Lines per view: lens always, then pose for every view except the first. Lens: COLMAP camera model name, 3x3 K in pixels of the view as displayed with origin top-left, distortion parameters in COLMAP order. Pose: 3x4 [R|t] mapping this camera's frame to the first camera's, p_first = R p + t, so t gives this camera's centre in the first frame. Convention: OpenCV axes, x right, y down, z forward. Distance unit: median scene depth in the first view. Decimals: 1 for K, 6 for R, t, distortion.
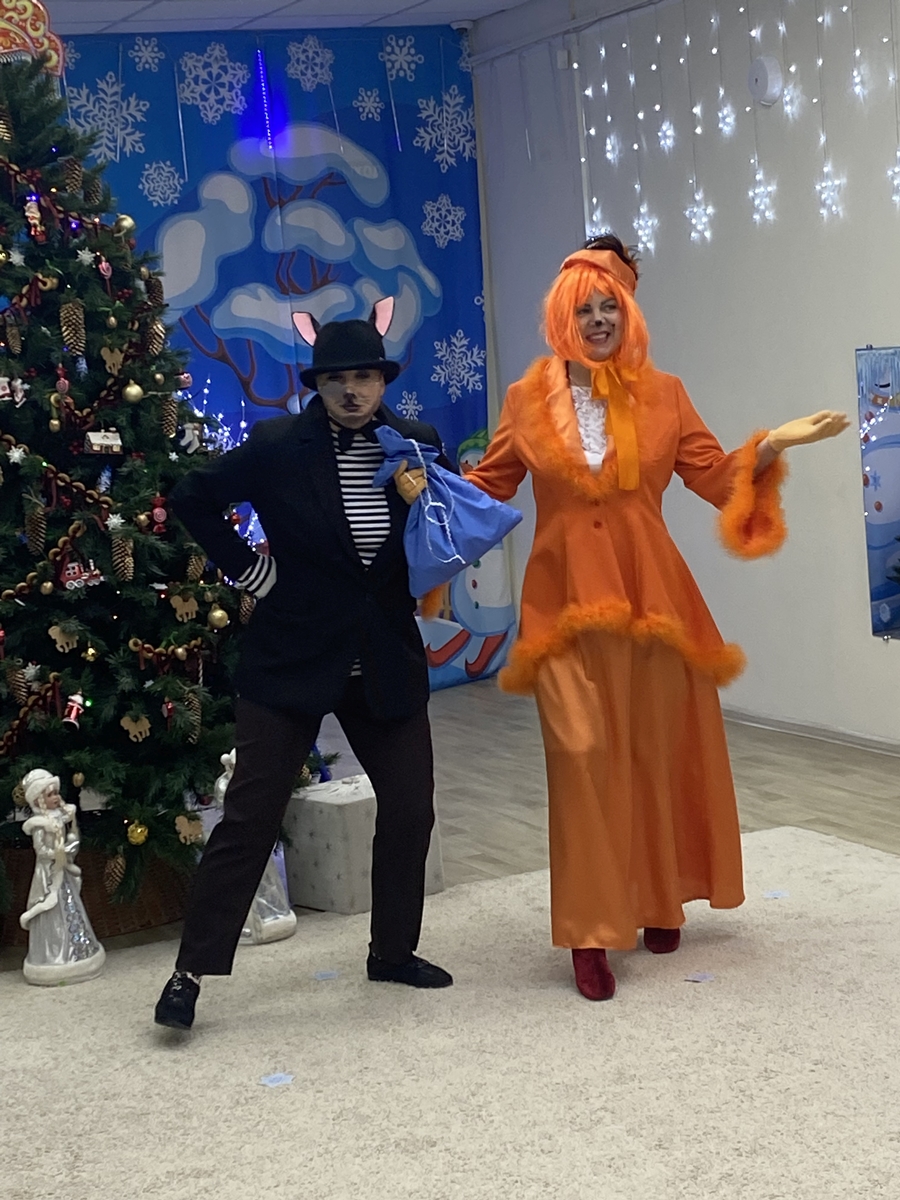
lens RADIAL K [[2456.5, 0, 450.0], [0, 2456.5, 600.0], [0, 0, 1]] dist [0.273986, -0.127906]
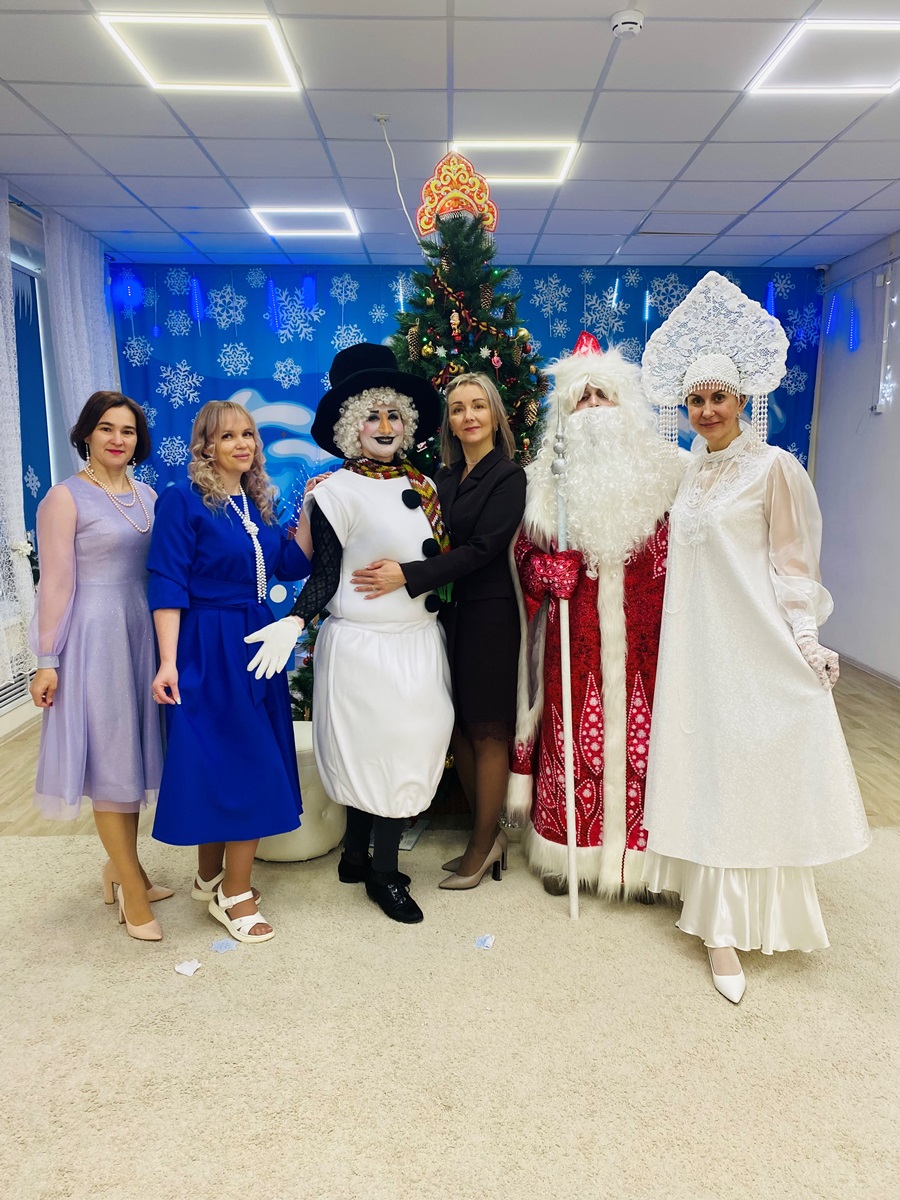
lens RADIAL K [[909.7, 0, 450.0], [0, 909.7, 600.0], [0, 0, 1]] dist [-0.004220, 0.004501]
pose [[0.922286, 0.141634, -0.359623, 0.028217], [-0.119336, 0.989329, 0.083589, -0.024752], [0.367625, -0.034177, 0.929346, 0.323677]]
